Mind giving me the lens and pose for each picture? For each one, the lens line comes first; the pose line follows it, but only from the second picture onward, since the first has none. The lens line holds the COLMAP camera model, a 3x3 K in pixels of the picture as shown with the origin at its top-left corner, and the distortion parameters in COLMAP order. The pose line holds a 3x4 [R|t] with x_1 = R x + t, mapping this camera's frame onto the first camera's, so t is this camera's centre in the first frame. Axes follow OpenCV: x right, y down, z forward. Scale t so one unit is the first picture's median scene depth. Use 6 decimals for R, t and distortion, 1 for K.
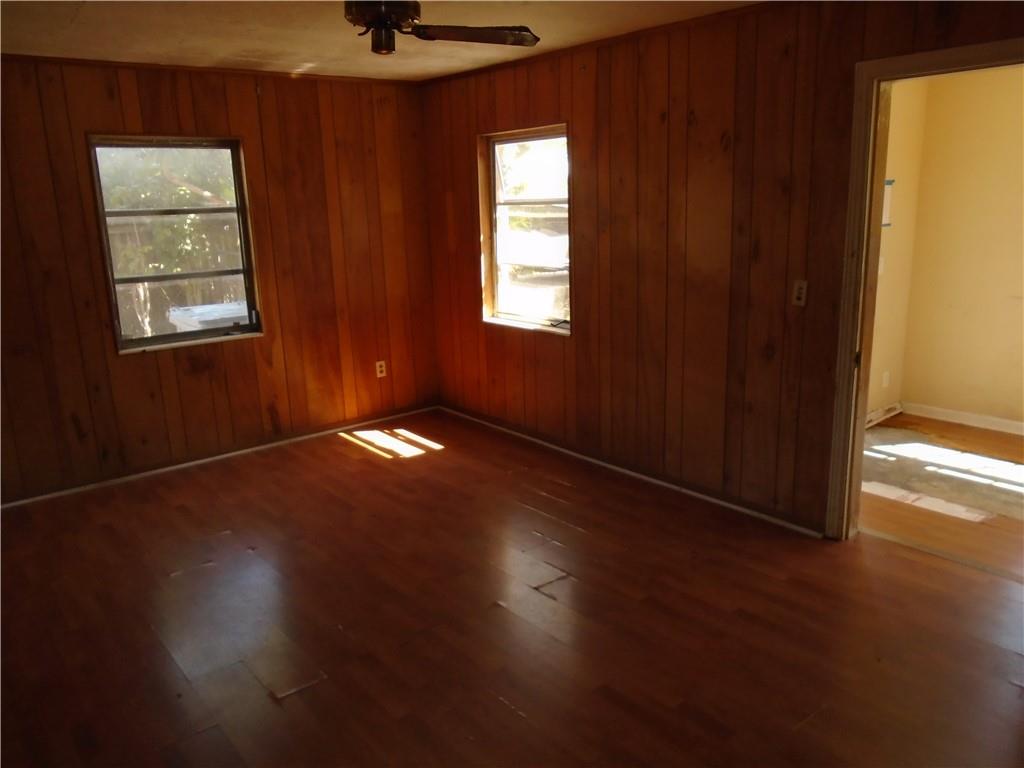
lens RADIAL K [[772.2, 0, 511.1], [0, 772.2, 382.2], [0, 0, 1]] dist [-0.032549, 0.016568]
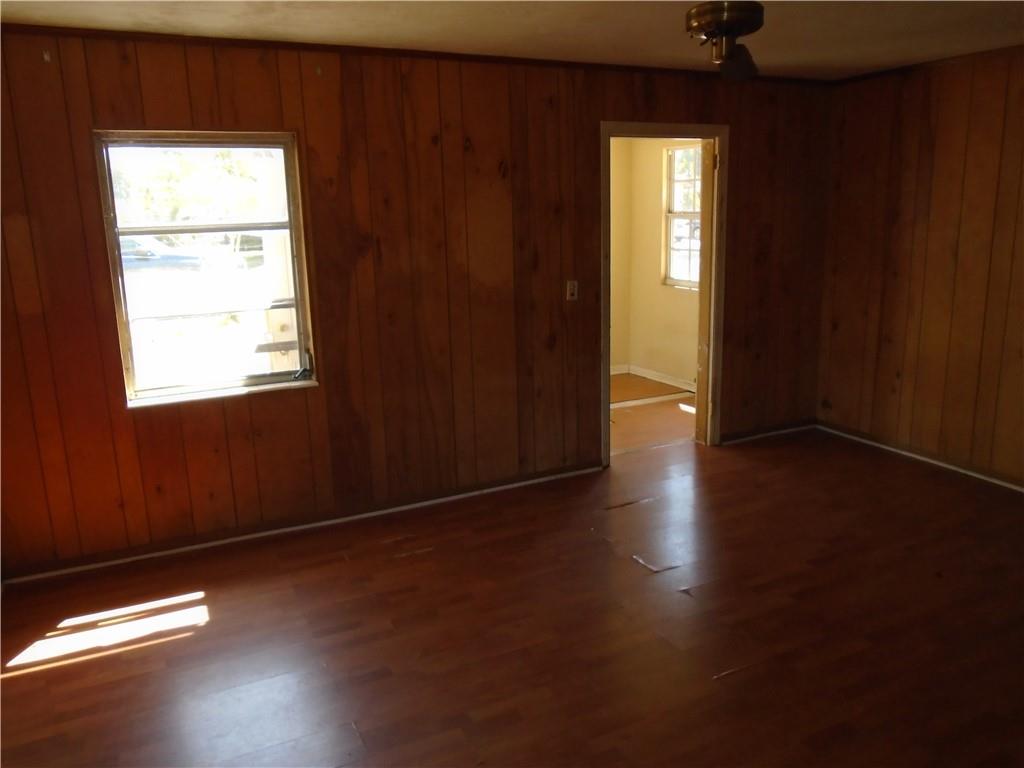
lens RADIAL K [[772.2, 0, 513.8], [0, 772.2, 387.7], [0, 0, 1]] dist [-0.032549, 0.016568]
pose [[0.230850, -0.192718, 0.953713, -0.841476], [0.248196, 0.959426, 0.133796, -0.144838], [-0.940801, 0.205821, 0.269315, 0.715518]]
